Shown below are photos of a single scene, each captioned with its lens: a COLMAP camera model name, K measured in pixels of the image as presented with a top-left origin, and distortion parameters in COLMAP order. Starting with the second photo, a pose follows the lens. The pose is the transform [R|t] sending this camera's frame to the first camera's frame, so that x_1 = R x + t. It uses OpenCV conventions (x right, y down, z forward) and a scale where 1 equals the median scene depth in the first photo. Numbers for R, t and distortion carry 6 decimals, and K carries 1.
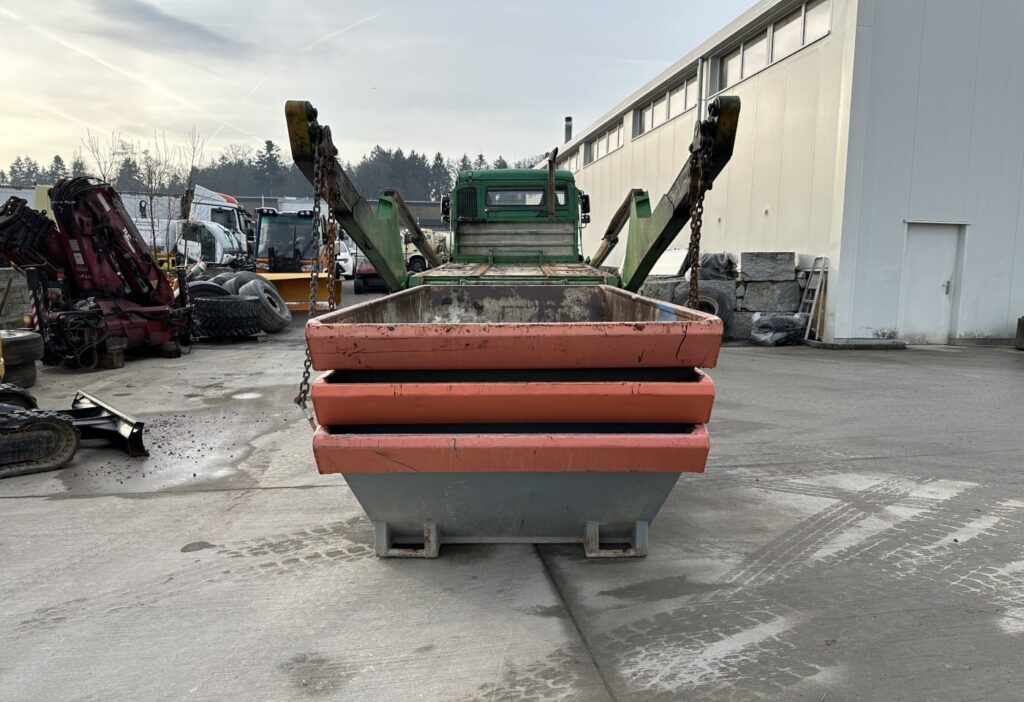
lens RADIAL K [[713.4, 0, 521.8], [0, 713.4, 361.0], [0, 0, 1]] dist [0.026383, -0.028649]
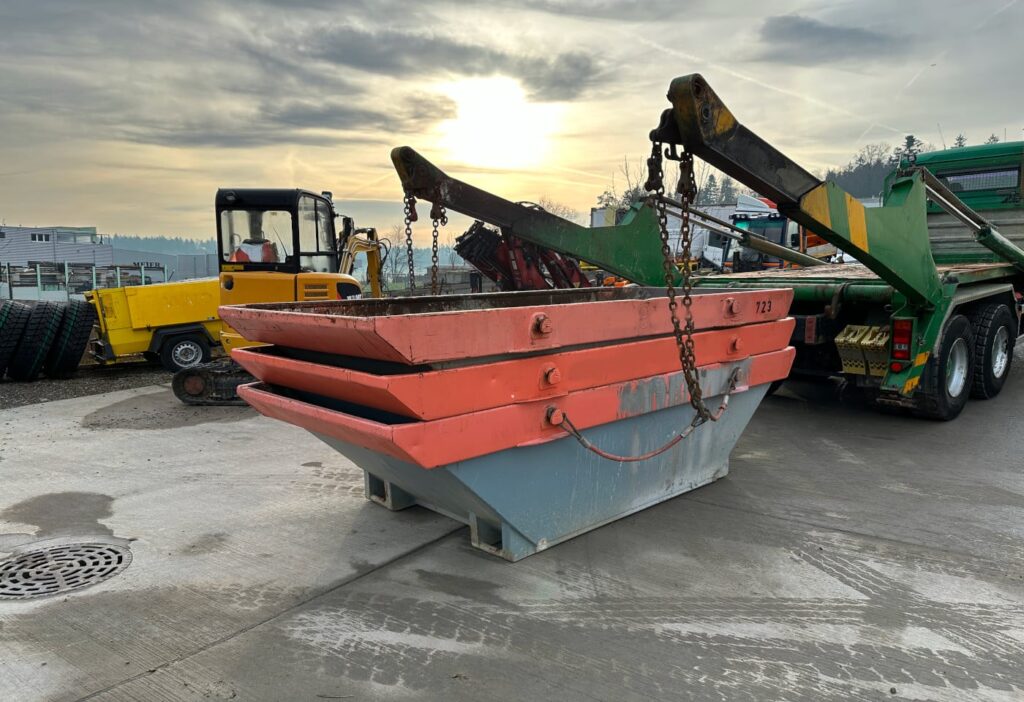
lens RADIAL K [[712.9, 0, 524.9], [0, 712.9, 354.8], [0, 0, 1]] dist [0.043777, -0.057538]
pose [[0.683973, 0.085451, -0.724486, 0.858675], [-0.095260, 0.995074, 0.027433, -0.038480], [0.723261, 0.050251, 0.688744, 0.314388]]
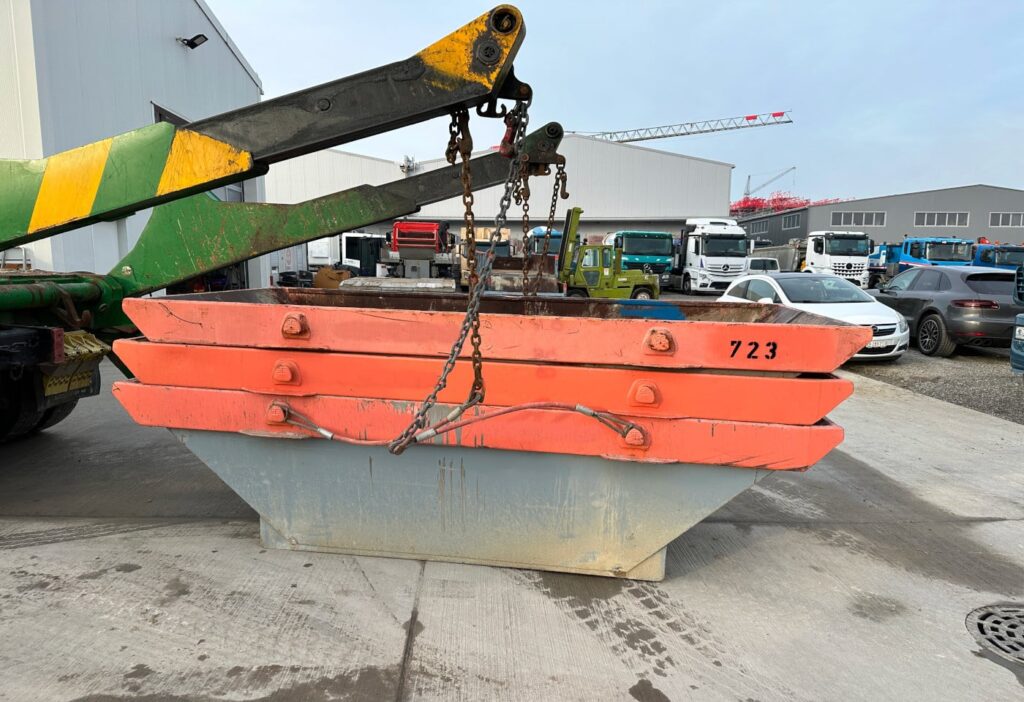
lens RADIAL K [[713.4, 0, 521.8], [0, 713.4, 361.0], [0, 0, 1]] dist [0.026383, -0.028649]
pose [[0.124912, -0.135106, 0.982926, -1.099483], [0.113287, 0.986148, 0.121152, -0.147837], [-0.985679, 0.096220, 0.138488, 1.001758]]
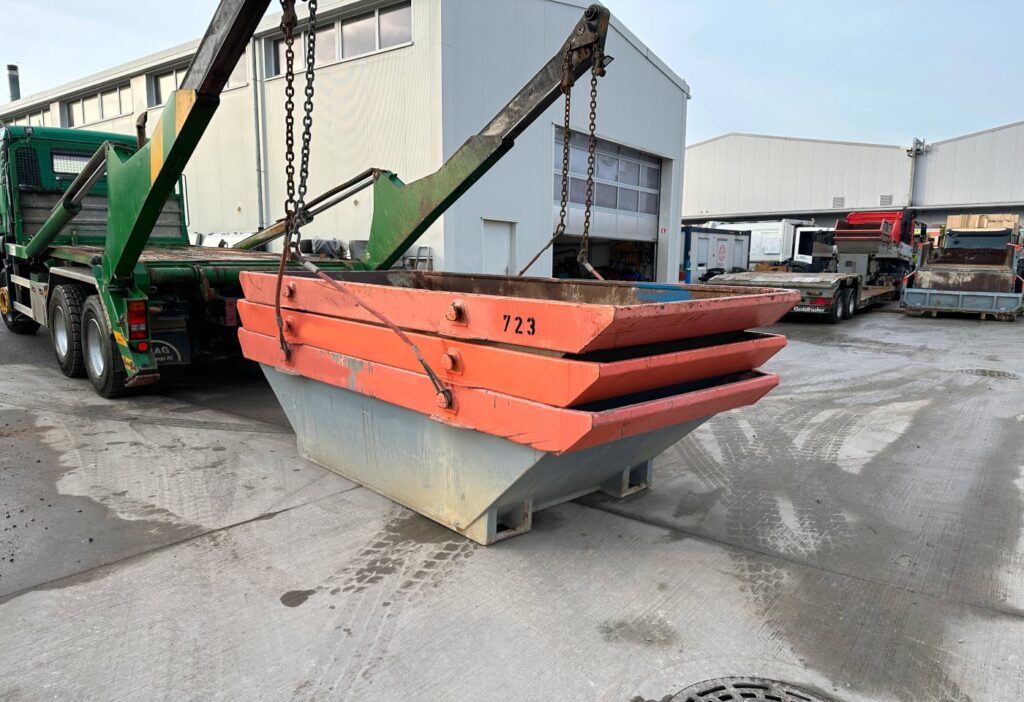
lens RADIAL K [[712.8, 0, 517.1], [0, 712.8, 349.9], [0, 0, 1]] dist [0.069817, -0.090454]
pose [[0.733241, -0.085506, 0.674572, -0.800611], [0.082492, 0.995920, 0.036571, -0.028245], [-0.674947, 0.028831, 0.737303, 0.226855]]
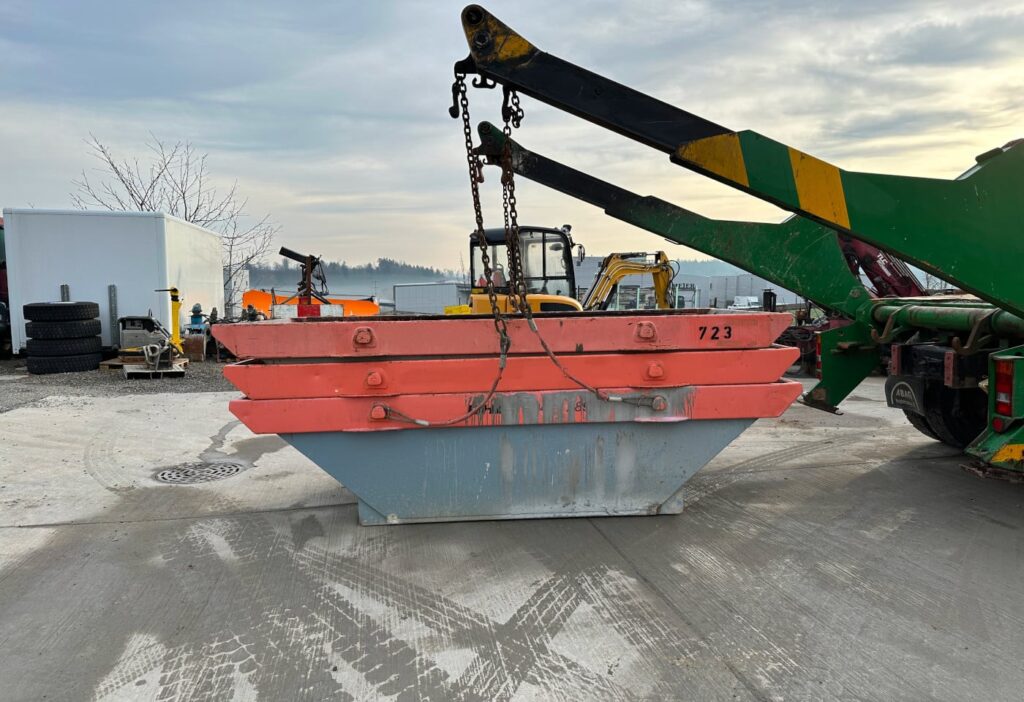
lens RADIAL K [[712.9, 0, 524.9], [0, 712.9, 354.8], [0, 0, 1]] dist [0.043777, -0.057538]
pose [[0.027344, 0.088100, -0.995736, 1.364515], [-0.124762, 0.988621, 0.084044, -0.154917], [0.991810, 0.121932, 0.038024, 1.175513]]
